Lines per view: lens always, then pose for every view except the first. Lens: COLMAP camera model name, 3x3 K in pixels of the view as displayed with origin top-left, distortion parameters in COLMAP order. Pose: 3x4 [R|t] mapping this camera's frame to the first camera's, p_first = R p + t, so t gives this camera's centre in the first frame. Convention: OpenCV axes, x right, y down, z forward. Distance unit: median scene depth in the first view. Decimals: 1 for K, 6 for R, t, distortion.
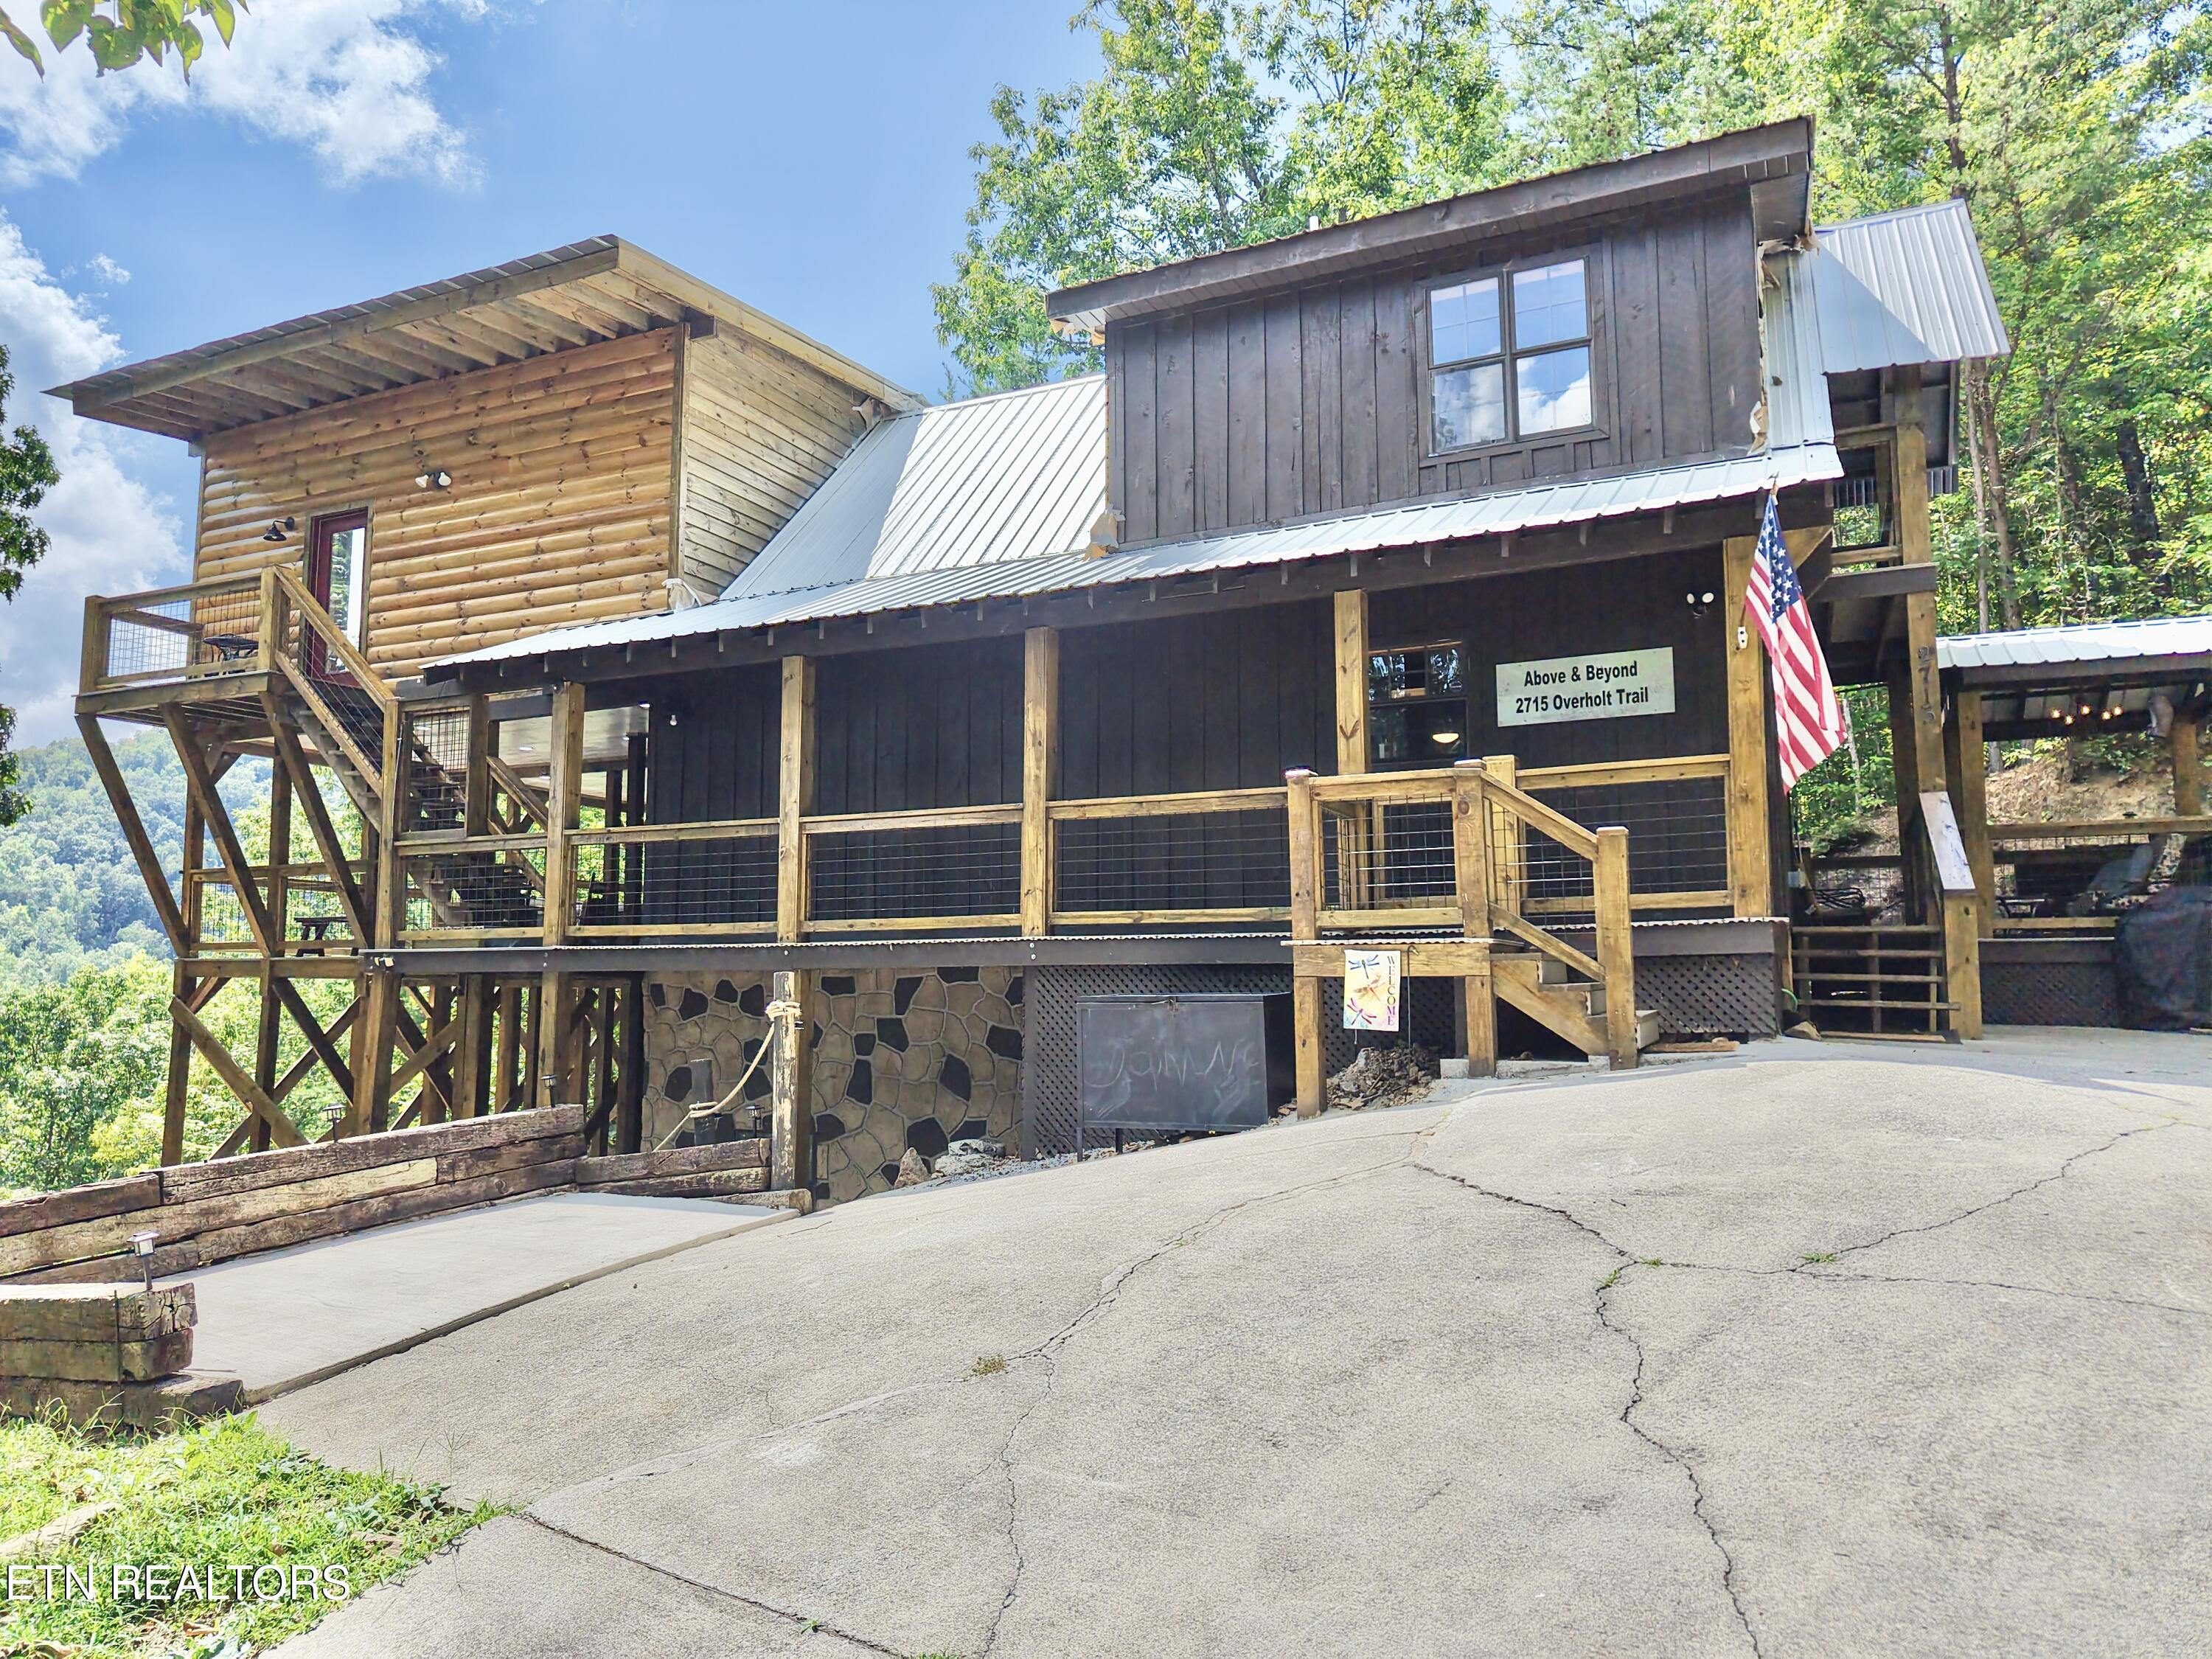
lens RADIAL K [[1442.1, 0, 1128.4], [0, 1442.1, 840.3], [0, 0, 1]] dist [0.046471, -0.047531]
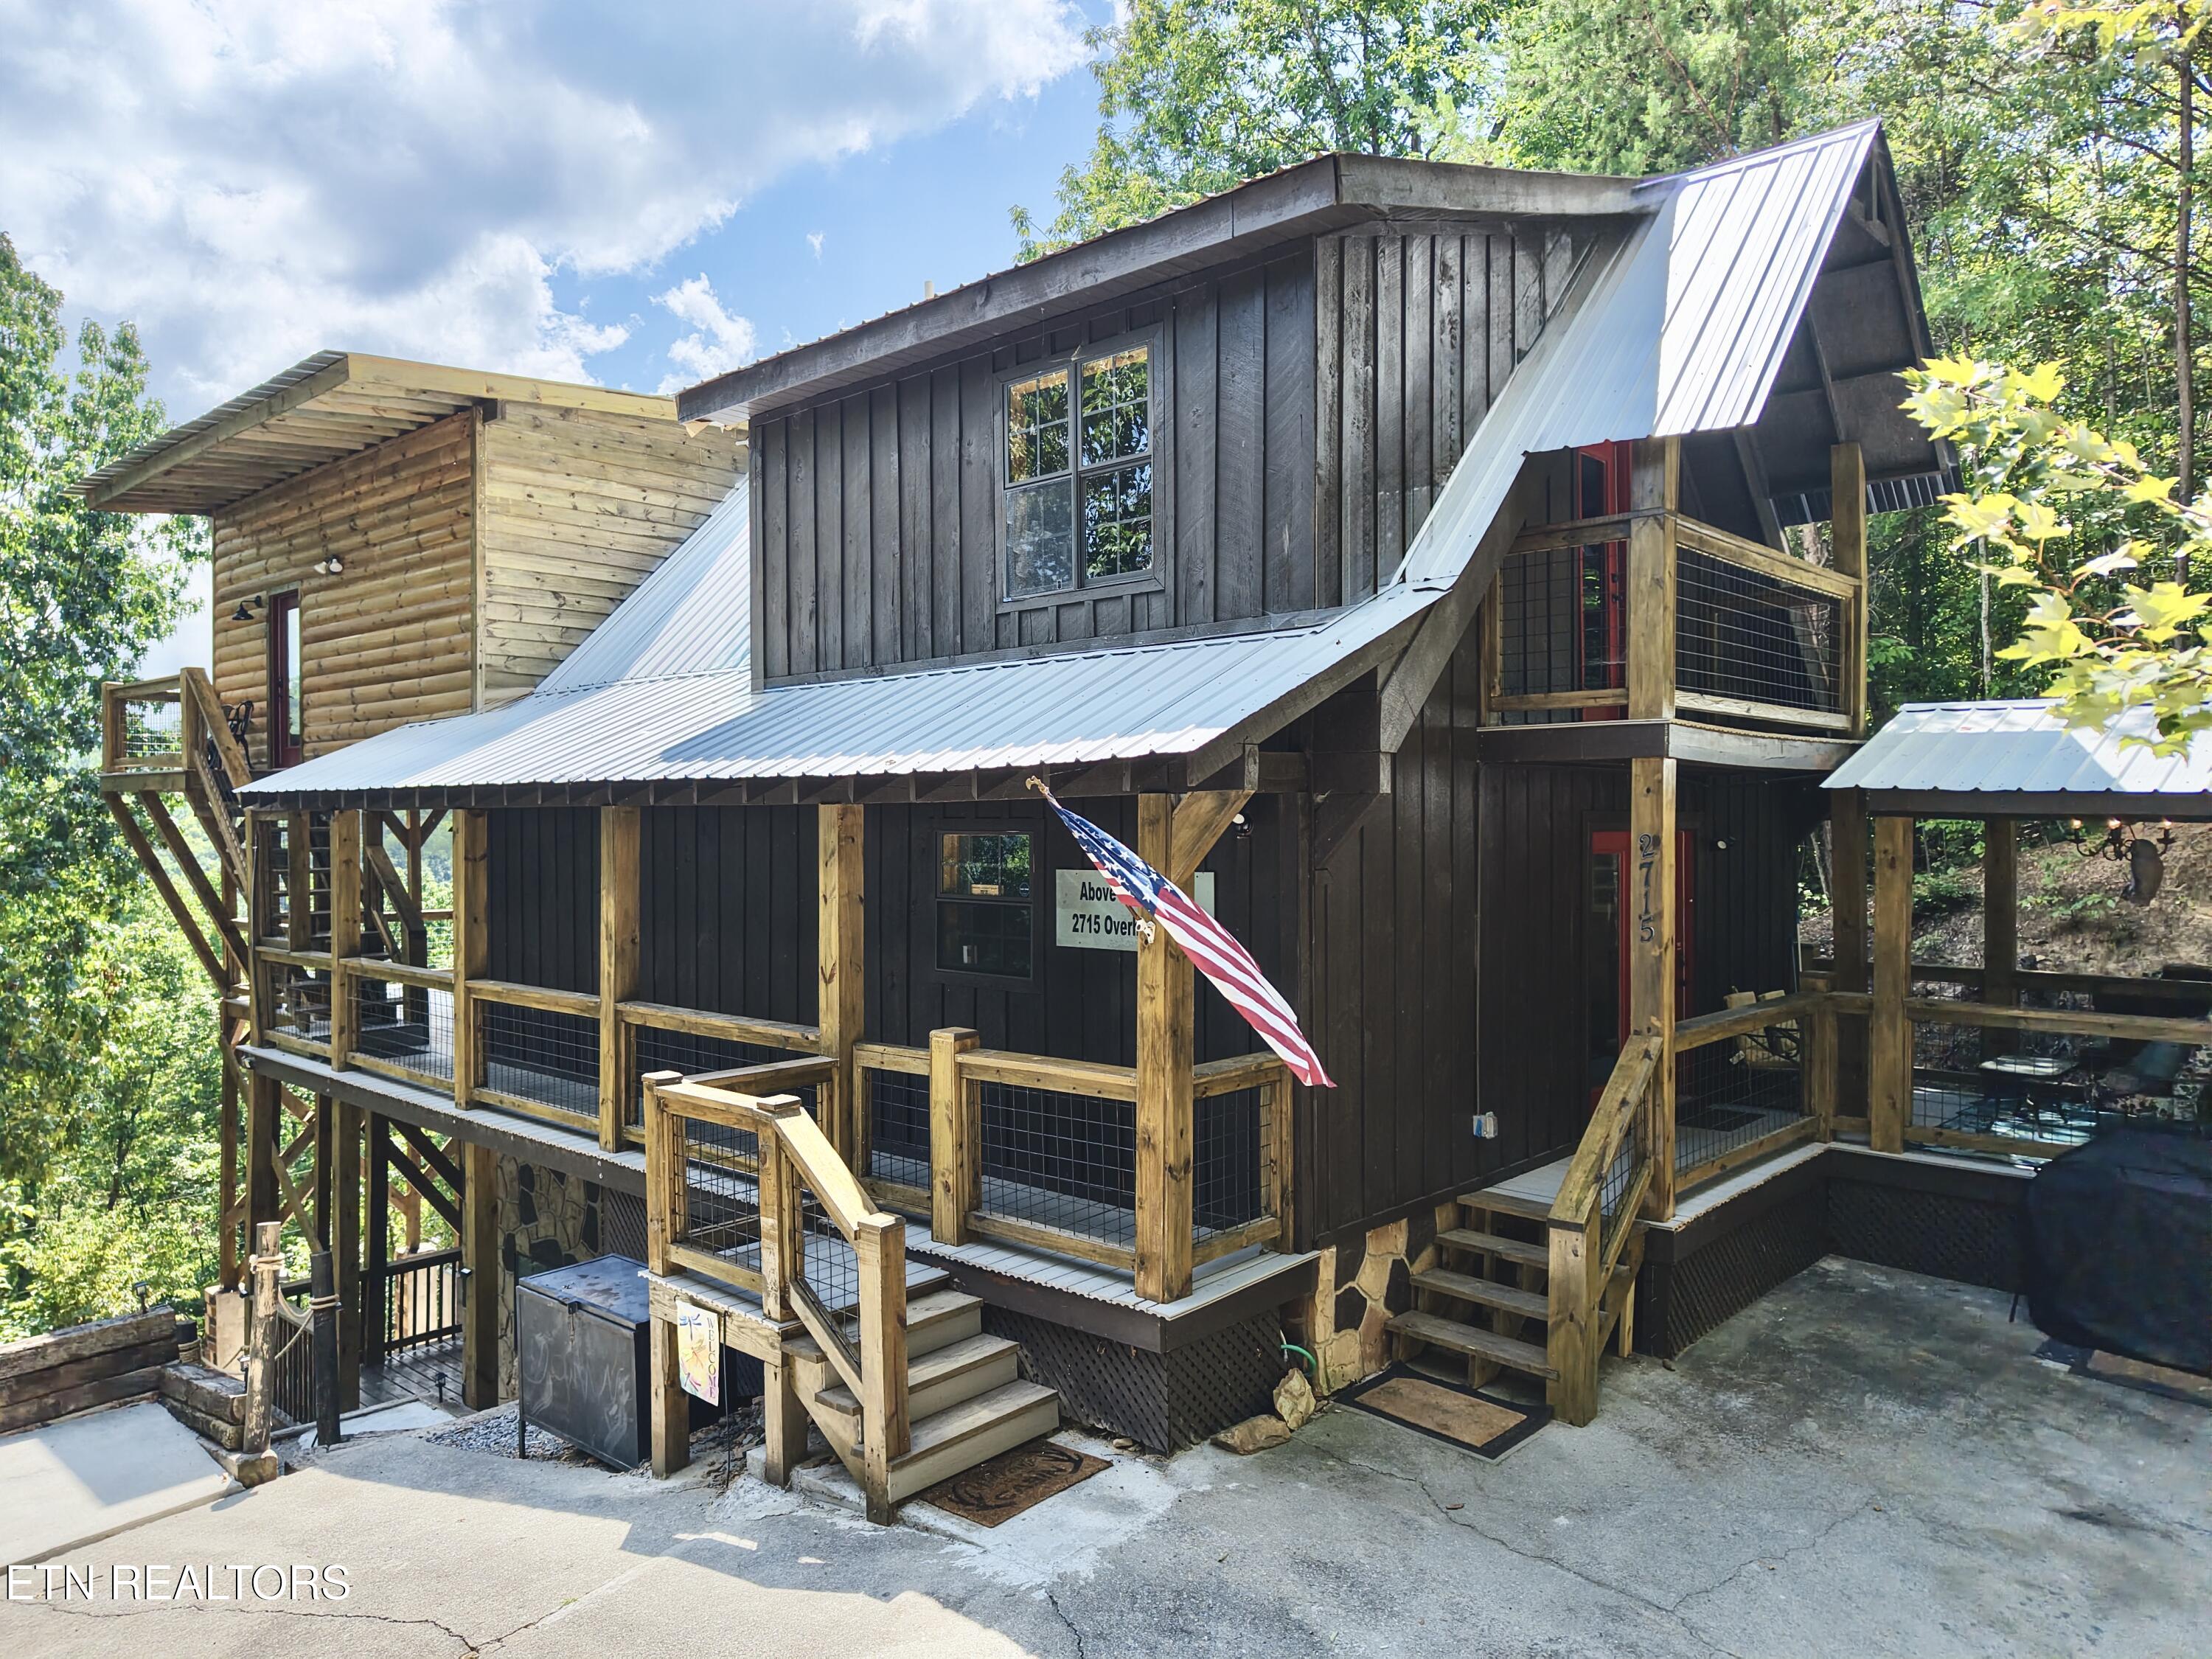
lens RADIAL K [[1451.5, 0, 1101.2], [0, 1451.5, 847.3], [0, 0, 1]] dist [0.060391, -0.063983]
pose [[0.957392, 0.003744, -0.288767, 0.408964], [0.027805, 0.994075, 0.105077, -0.173867], [0.287449, -0.108629, 0.951616, 0.182704]]
